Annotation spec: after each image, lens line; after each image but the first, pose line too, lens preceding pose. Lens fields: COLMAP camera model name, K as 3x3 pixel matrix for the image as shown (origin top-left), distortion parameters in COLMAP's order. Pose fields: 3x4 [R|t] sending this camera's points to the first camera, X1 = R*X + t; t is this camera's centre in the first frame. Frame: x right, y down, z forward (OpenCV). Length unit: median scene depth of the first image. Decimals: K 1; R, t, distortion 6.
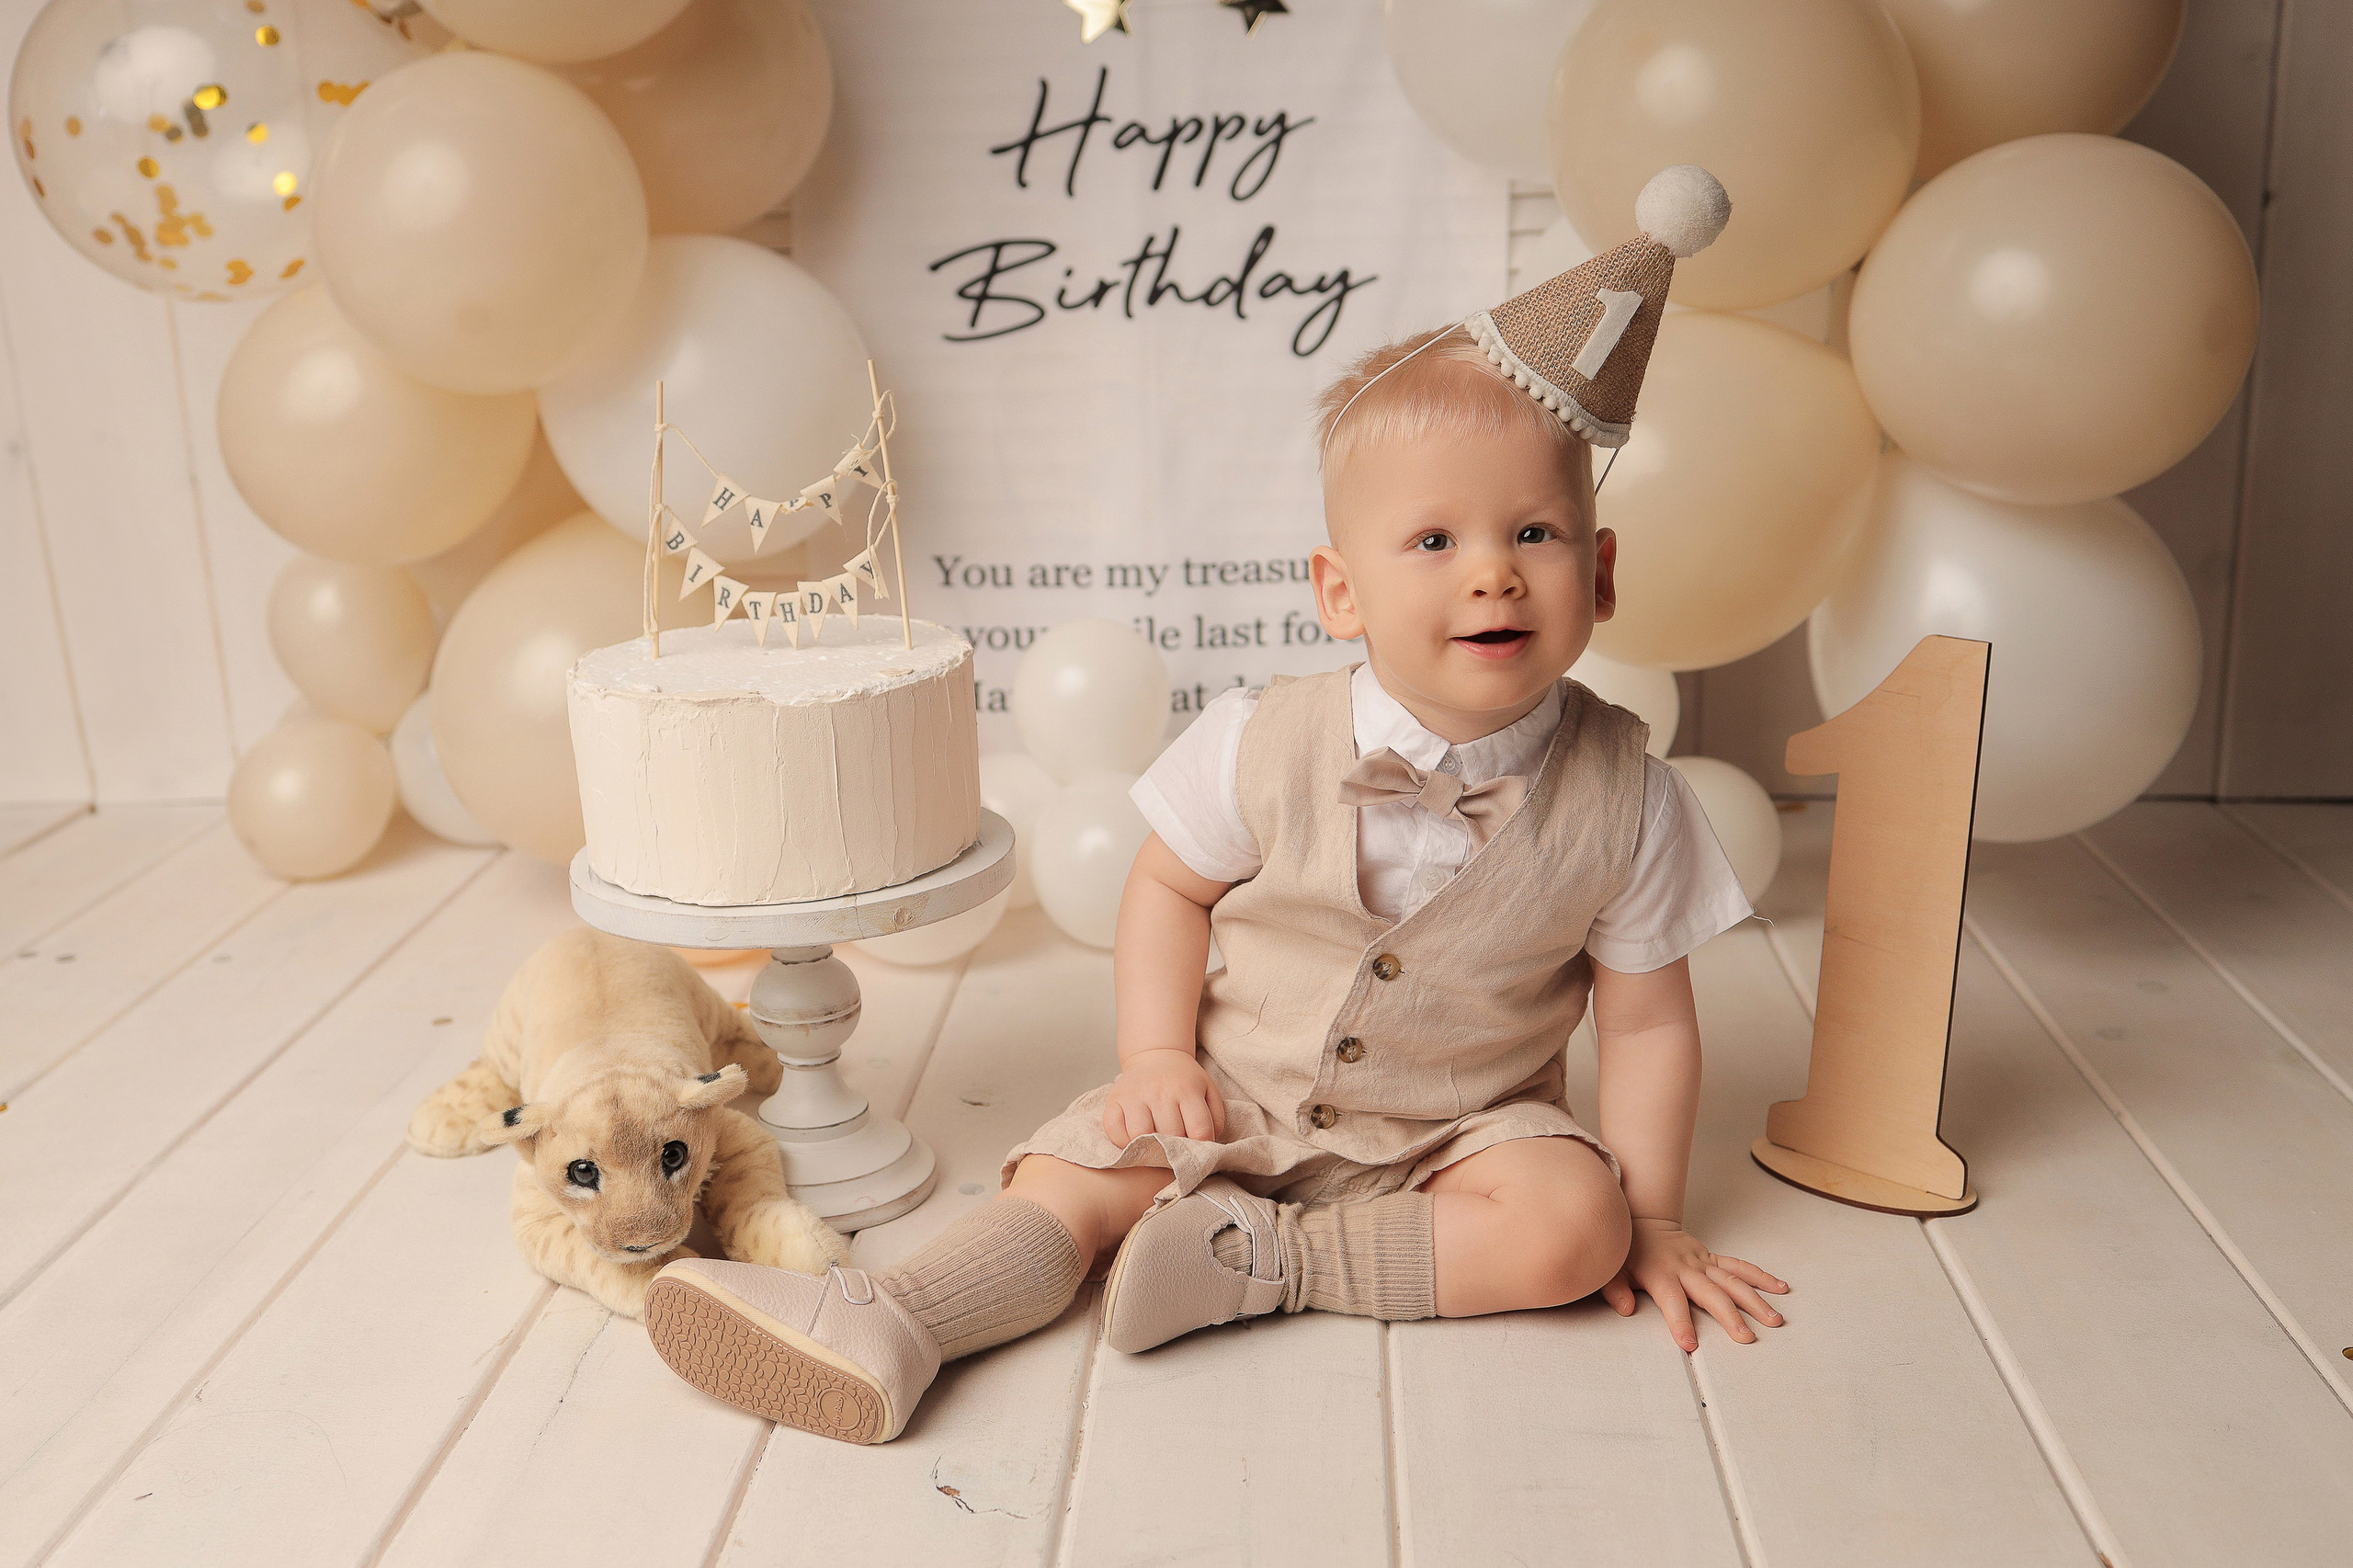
lens RADIAL K [[2284.9, 0, 1171.2], [0, 2284.9, 718.8], [0, 0, 1]] dist [-0.009742, 0.090057]
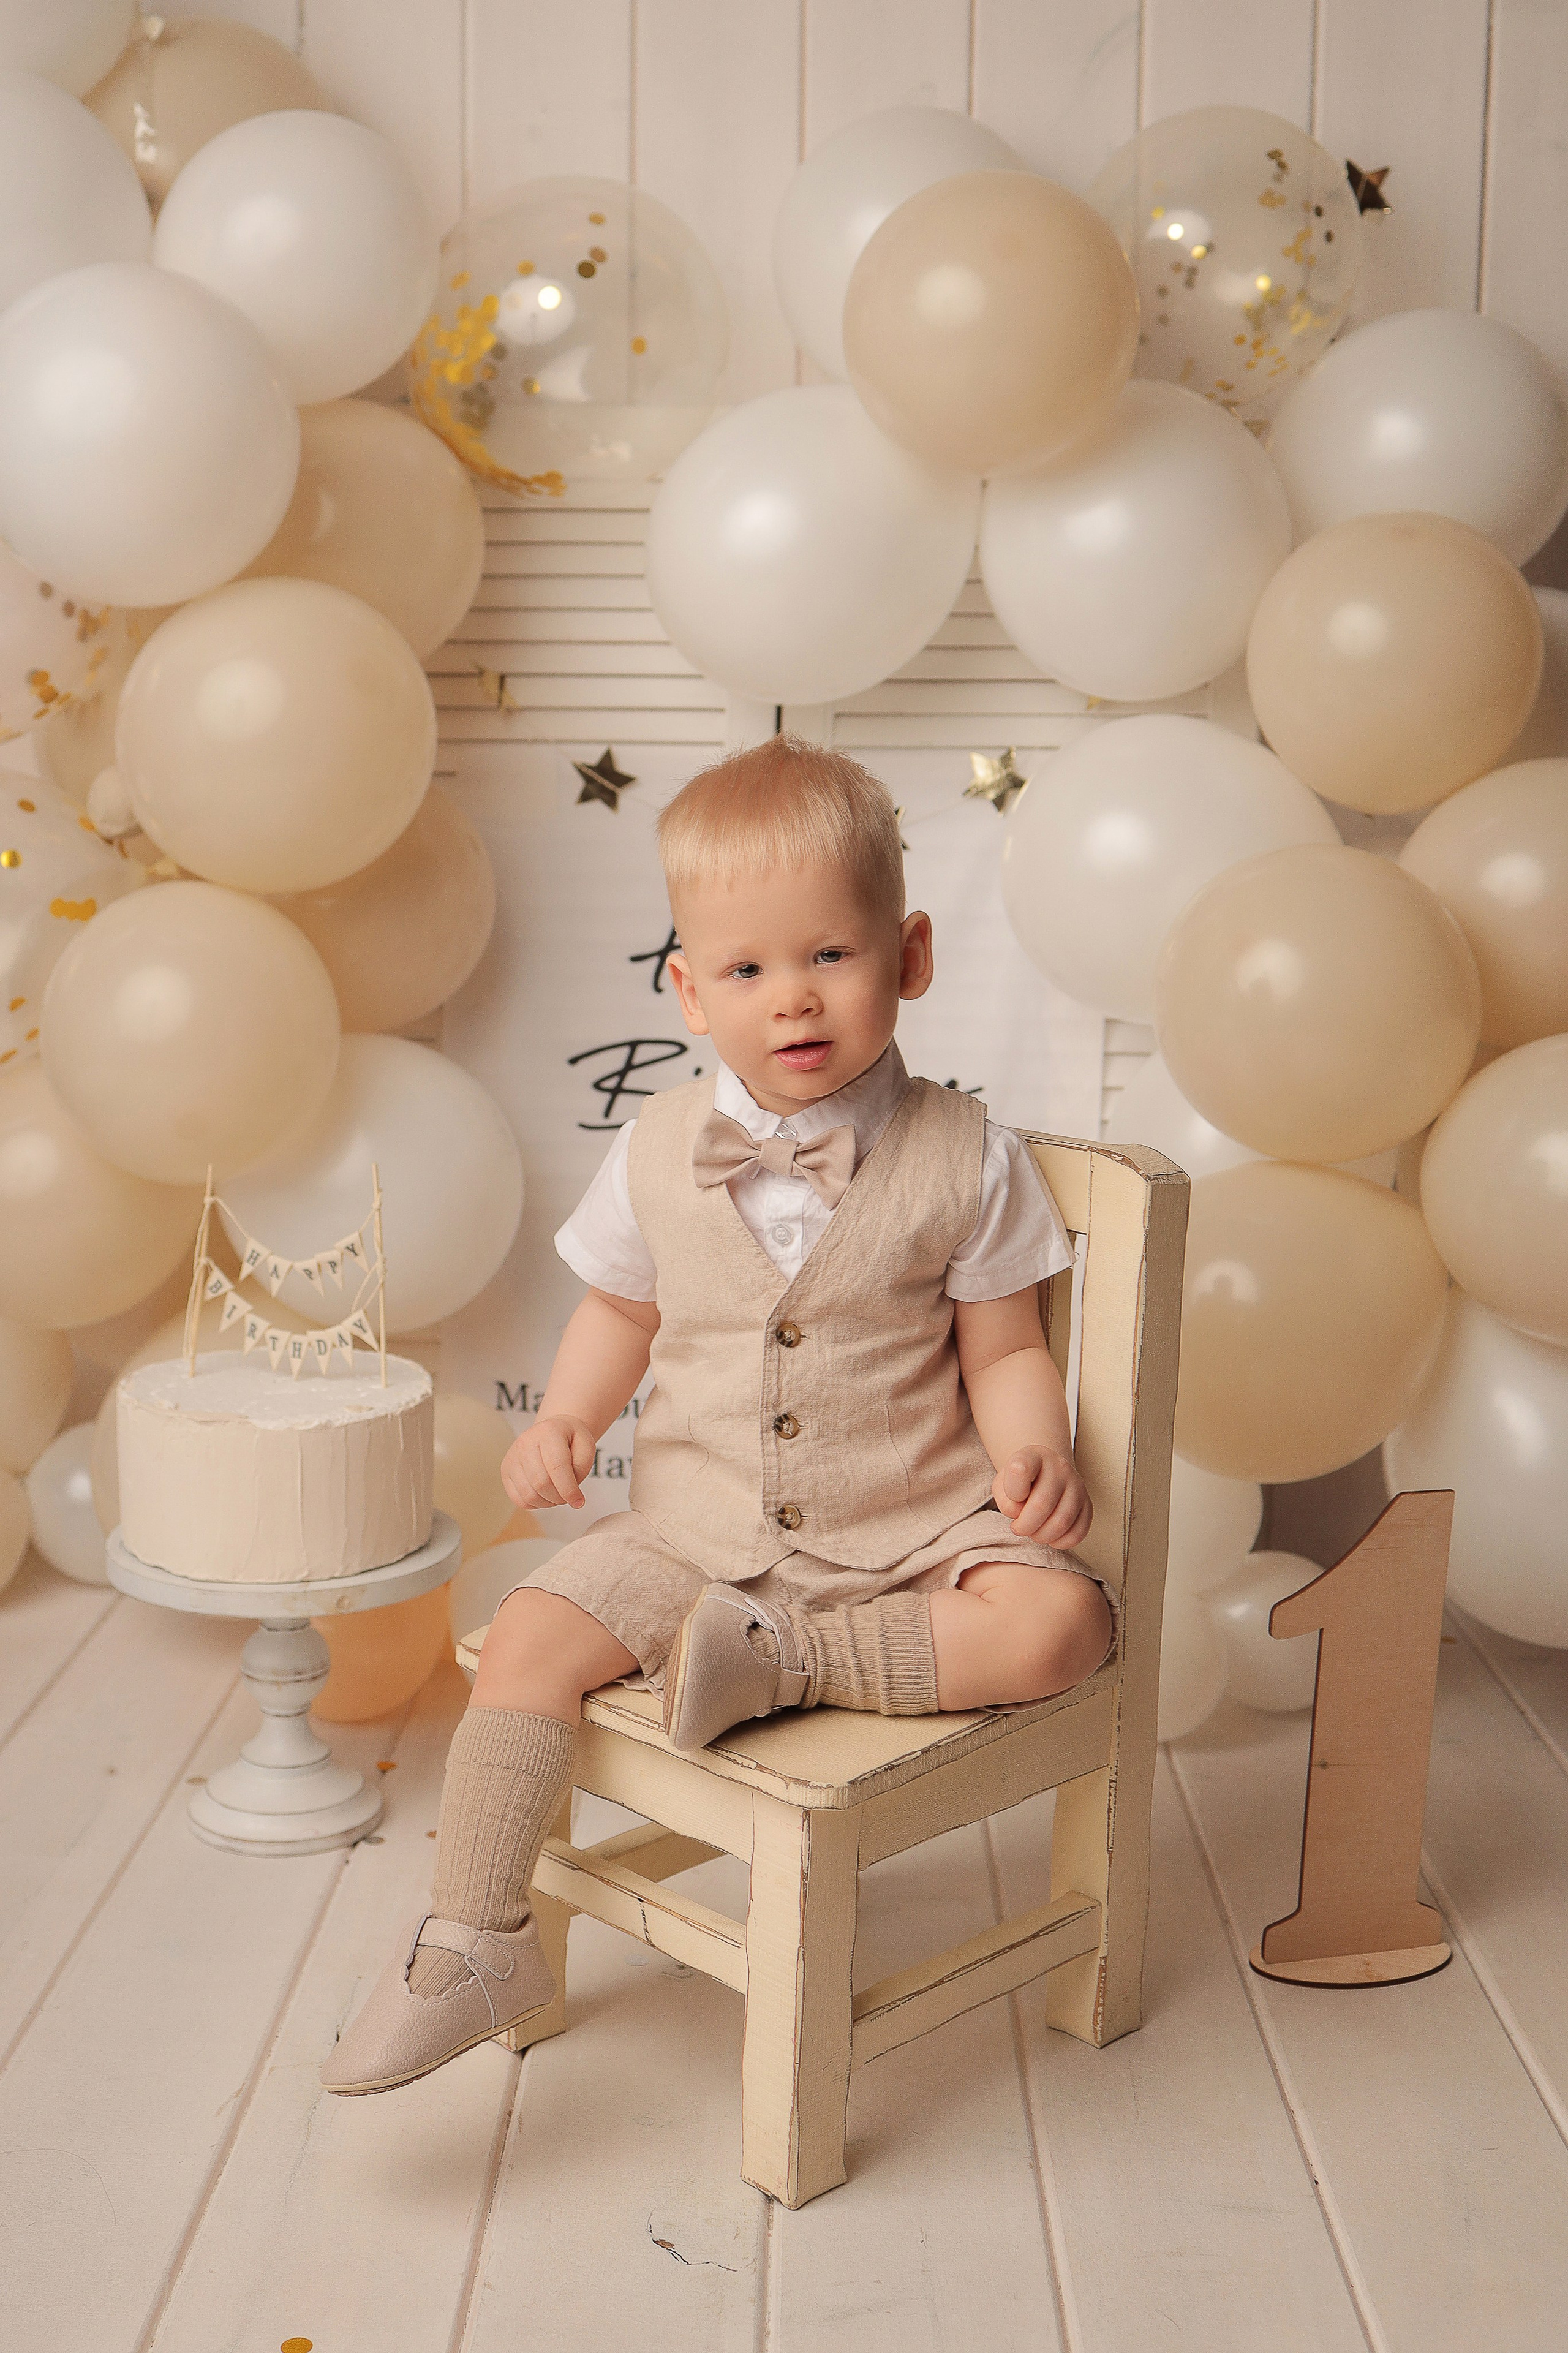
lens RADIAL K [[2286.6, 0, 784.0], [0, 2286.6, 1176.5], [0, 0, 1]] dist [0.003928, 0.005095]
pose [[0.998803, 0.038863, 0.029697, -0.053086], [-0.035249, 0.992878, -0.113798, -0.036759], [-0.033908, 0.112615, 0.993060, -0.114113]]
